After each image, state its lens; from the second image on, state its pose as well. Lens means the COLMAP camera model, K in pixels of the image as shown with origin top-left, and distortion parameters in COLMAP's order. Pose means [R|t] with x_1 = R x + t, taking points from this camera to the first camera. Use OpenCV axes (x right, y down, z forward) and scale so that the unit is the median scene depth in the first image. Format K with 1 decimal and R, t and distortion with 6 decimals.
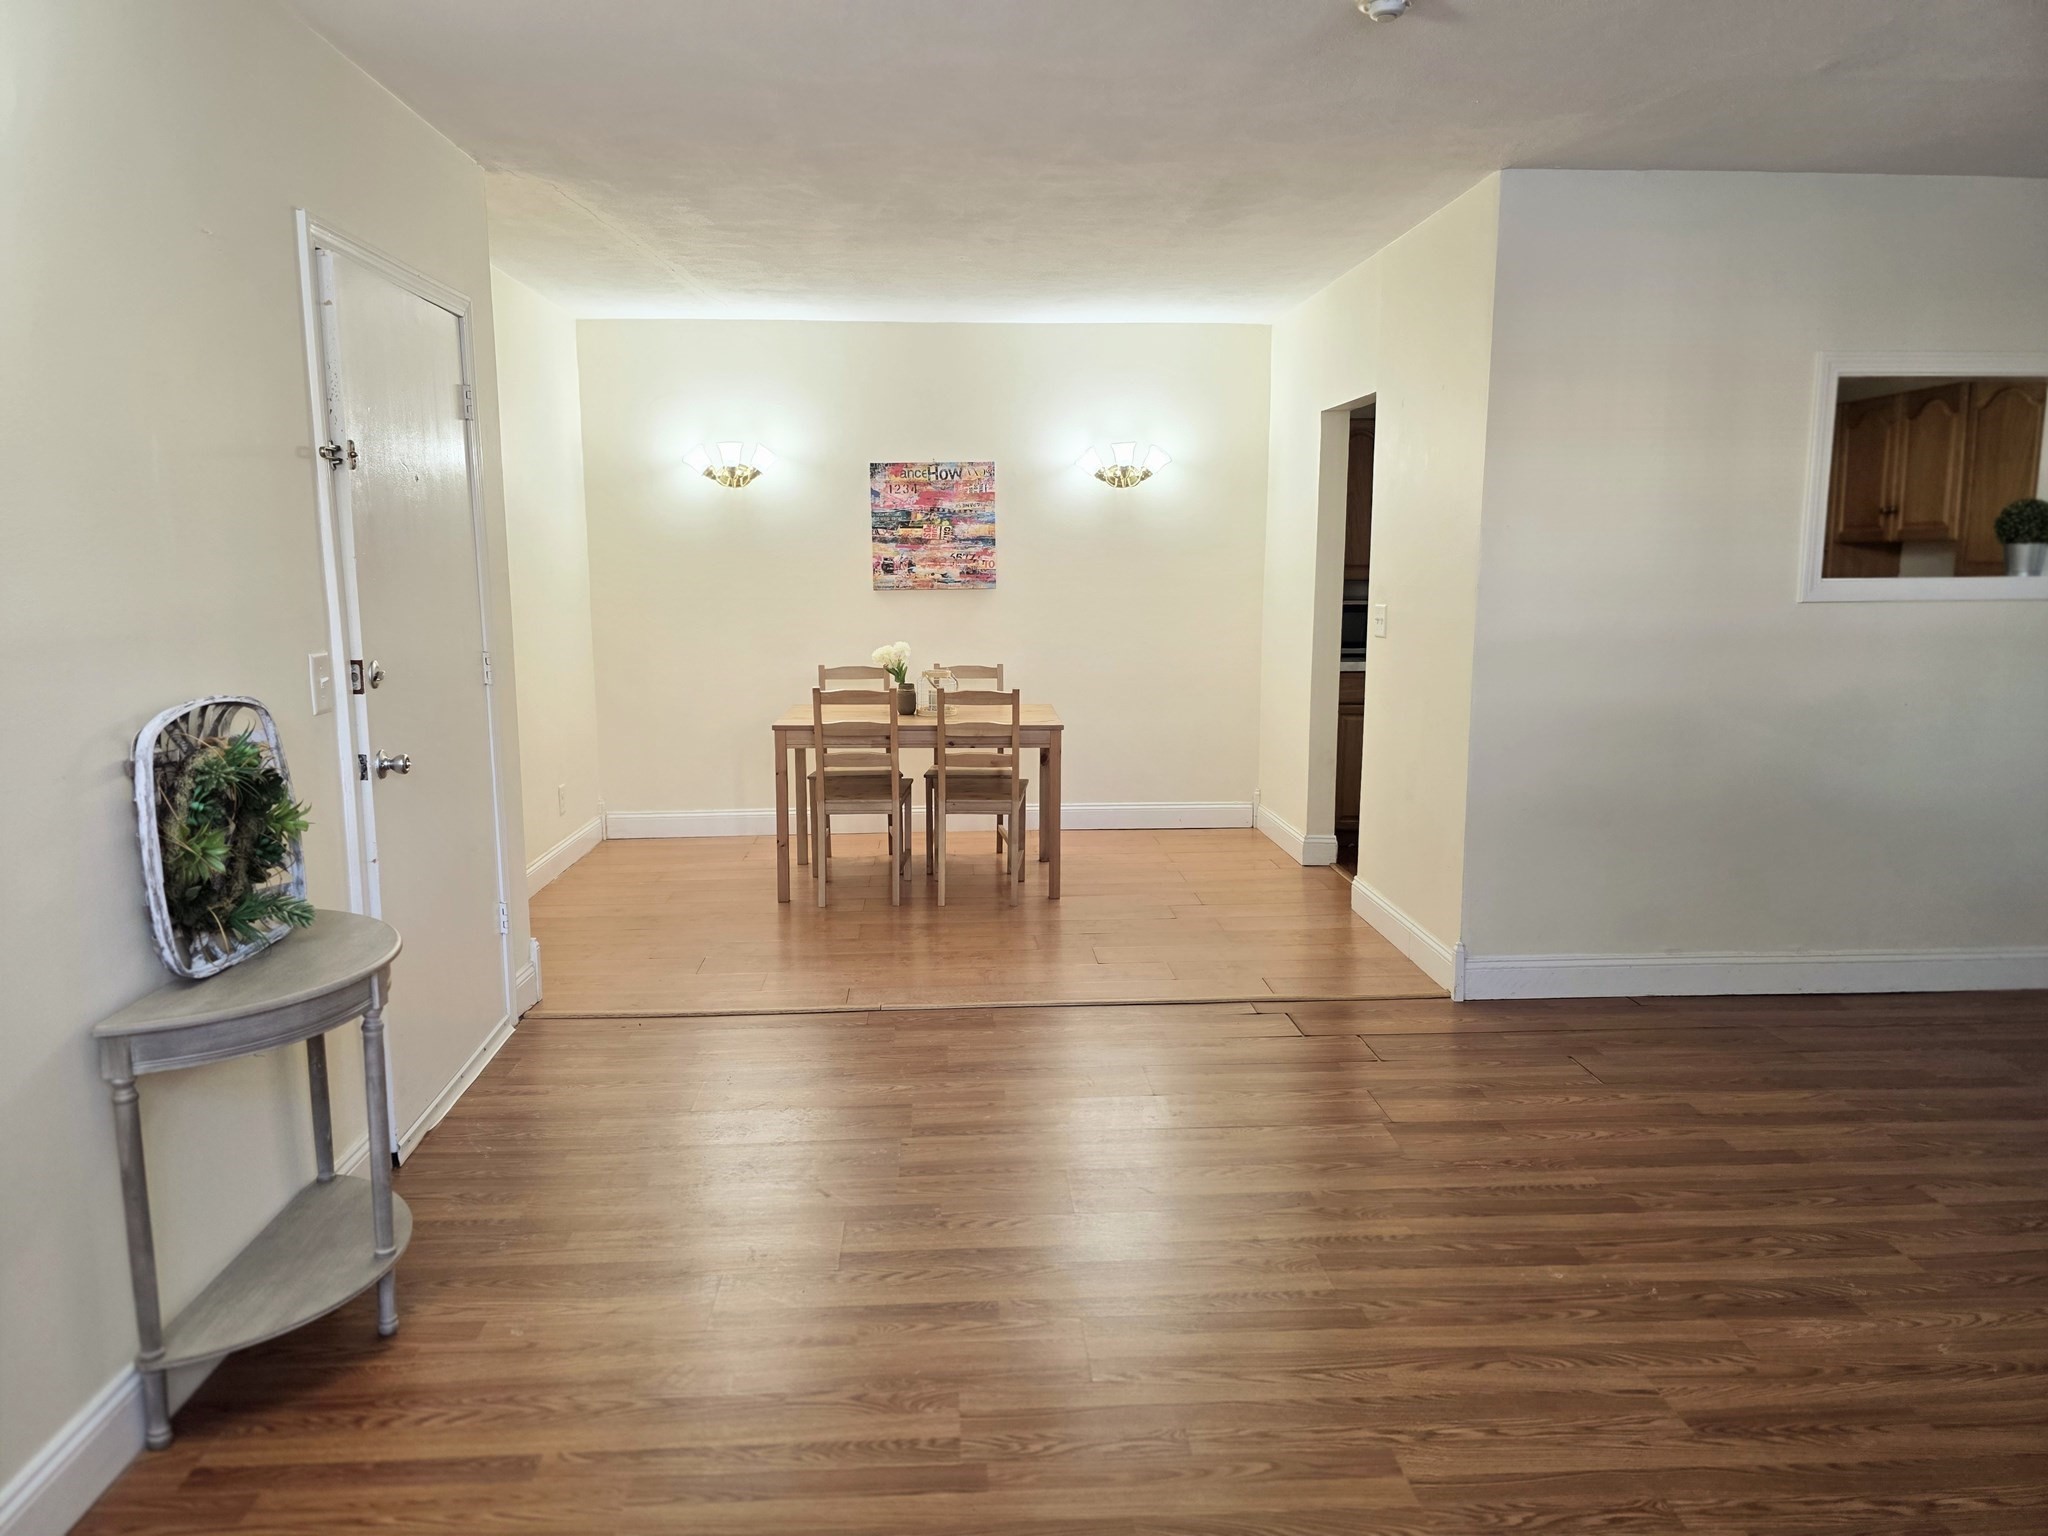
lens RADIAL K [[1373.6, 0, 1033.5], [0, 1373.6, 765.3], [0, 0, 1]] dist [0.068201, -0.066895]
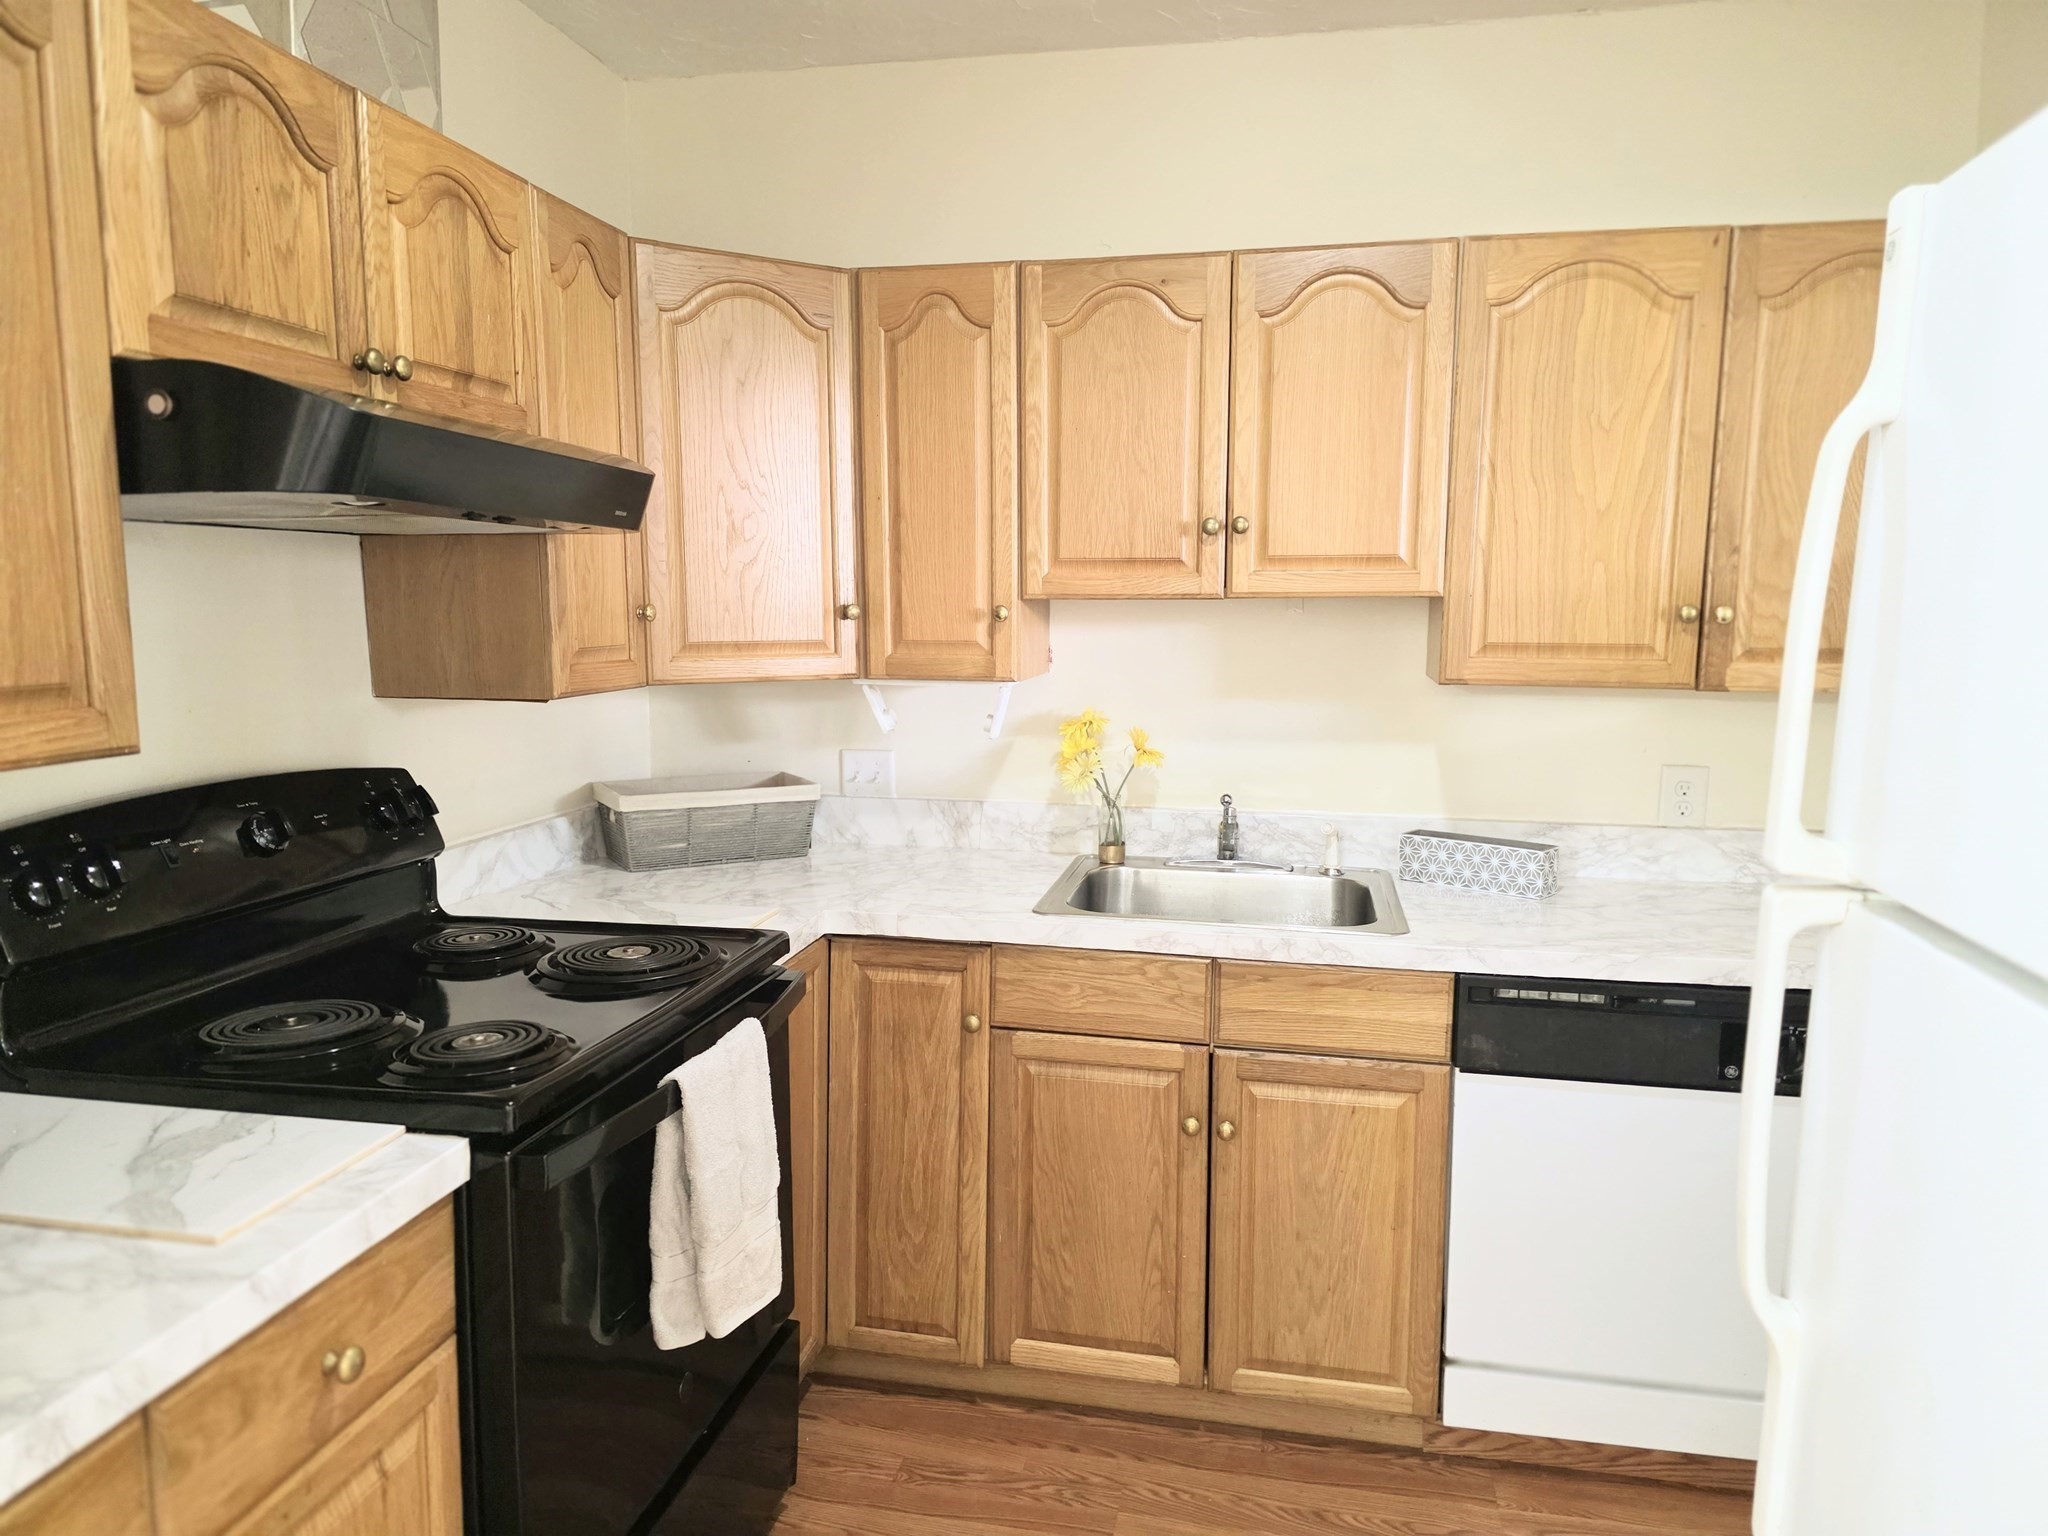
lens RADIAL K [[1373.6, 0, 1050.5], [0, 1373.6, 768.4], [0, 0, 1]] dist [0.068201, -0.066895]
pose [[0.249640, -0.121637, 0.960669, 0.239502], [0.139728, 0.986221, 0.088563, -0.207105], [-0.958204, 0.112124, 0.263197, 1.280072]]
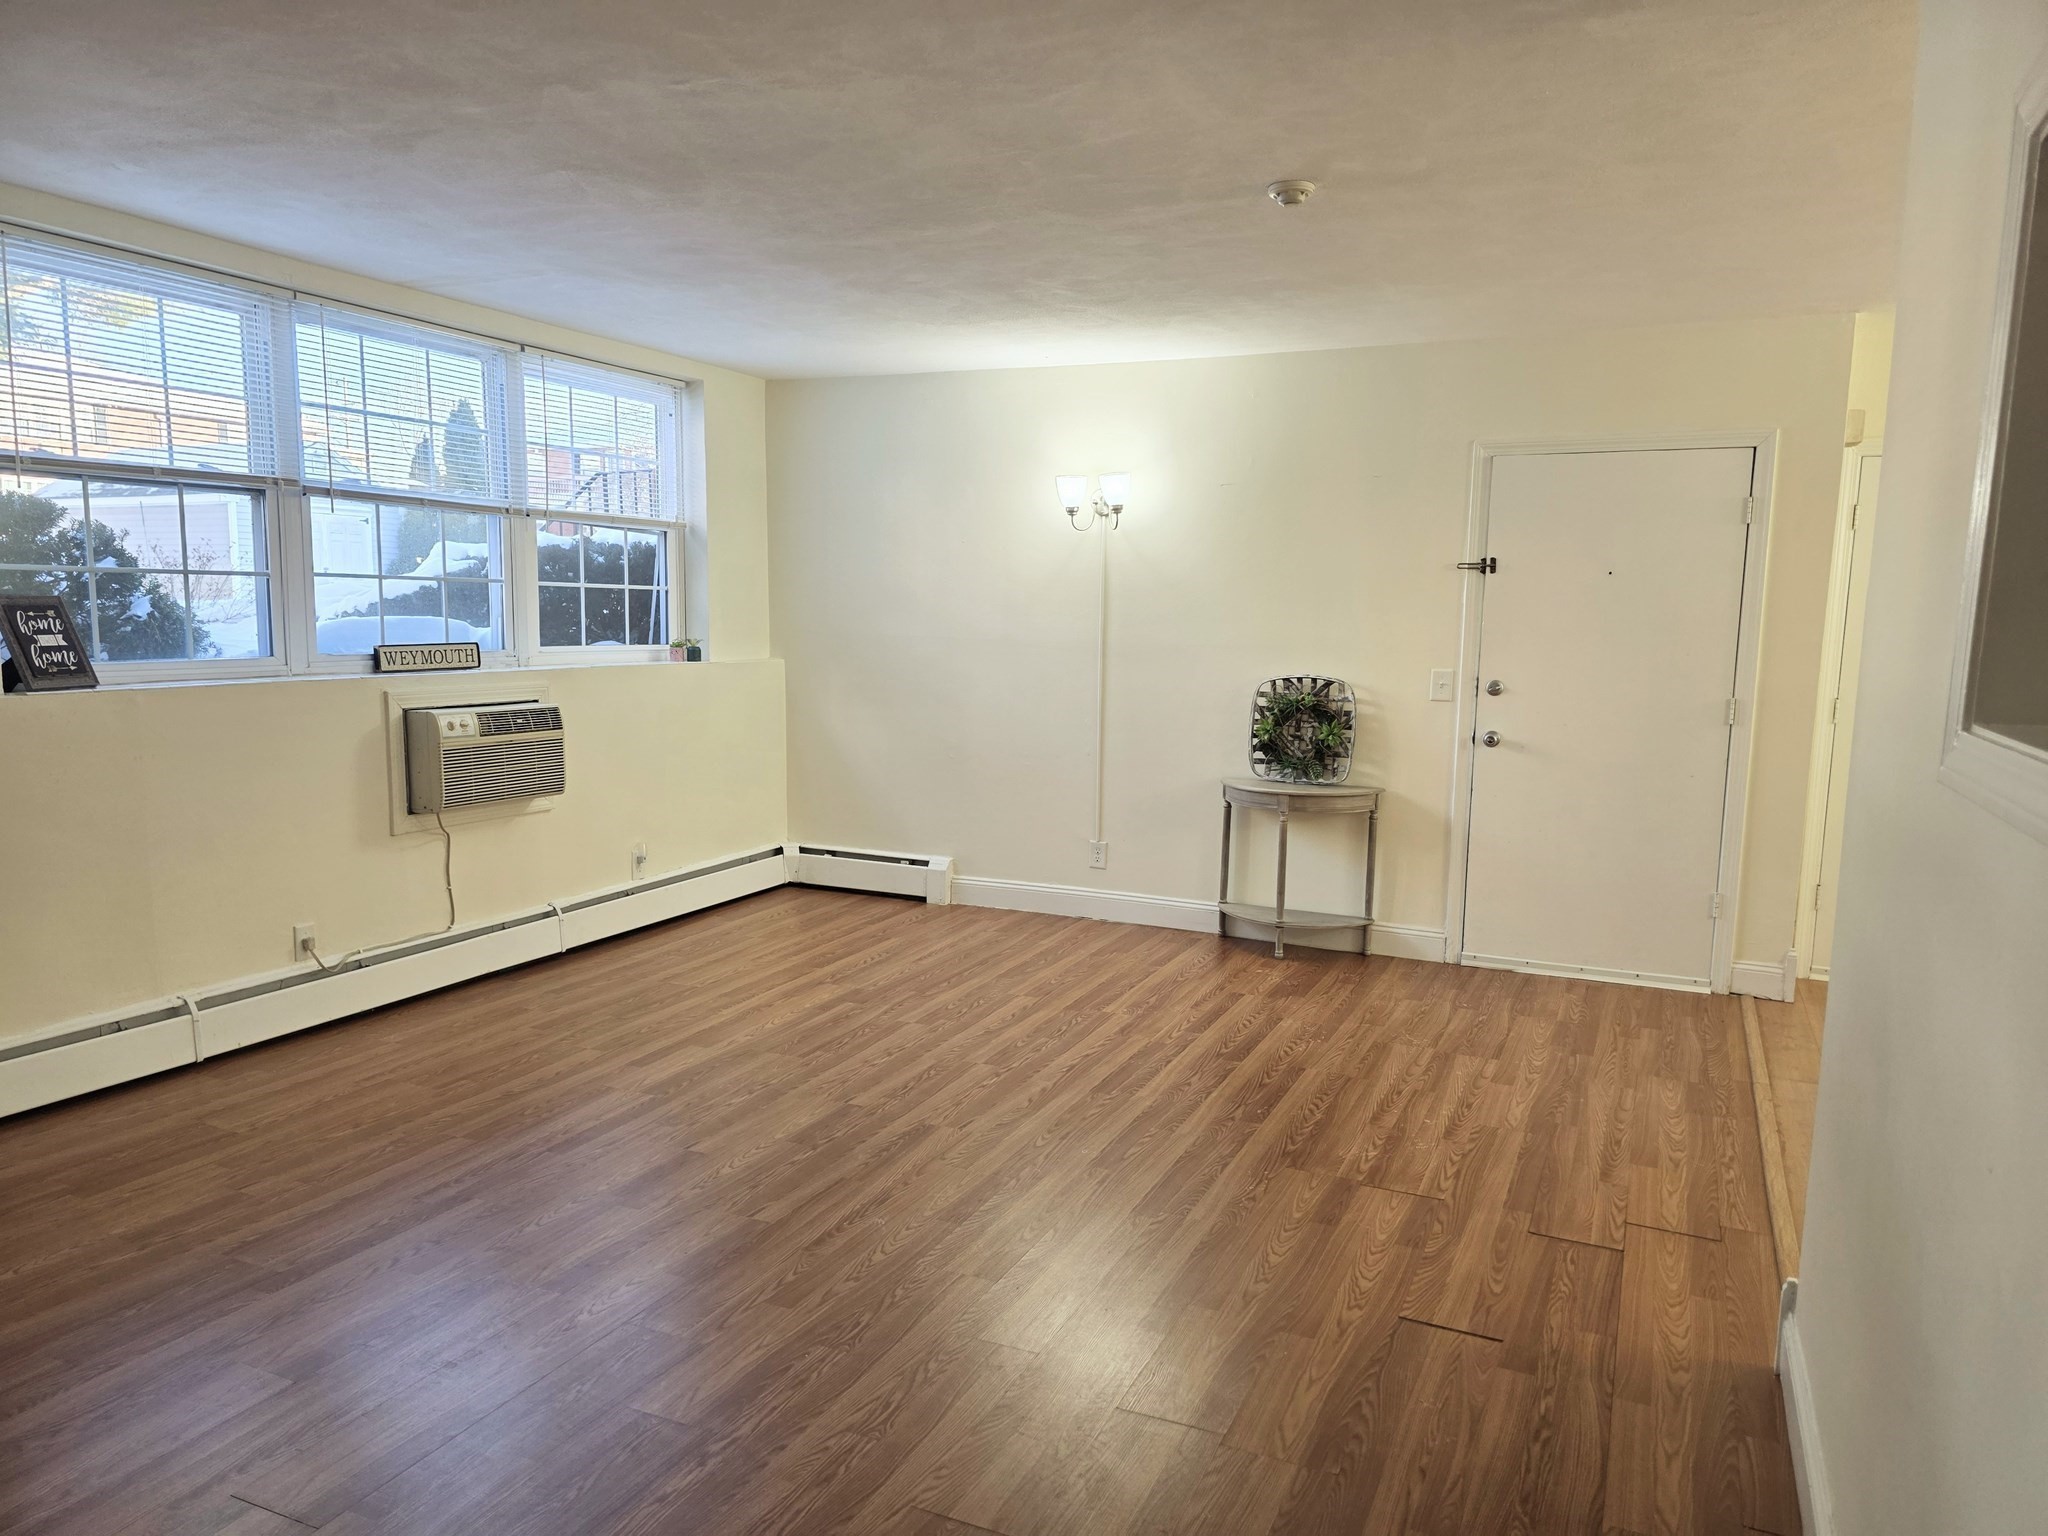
lens RADIAL K [[1373.6, 0, 1044.1], [0, 1373.6, 782.7], [0, 0, 1]] dist [0.068201, -0.066895]
pose [[-0.474210, 0.103965, -0.874252, 0.993116], [-0.152277, 0.968352, 0.197753, -0.154595], [0.867143, 0.226905, -0.443371, 0.960799]]
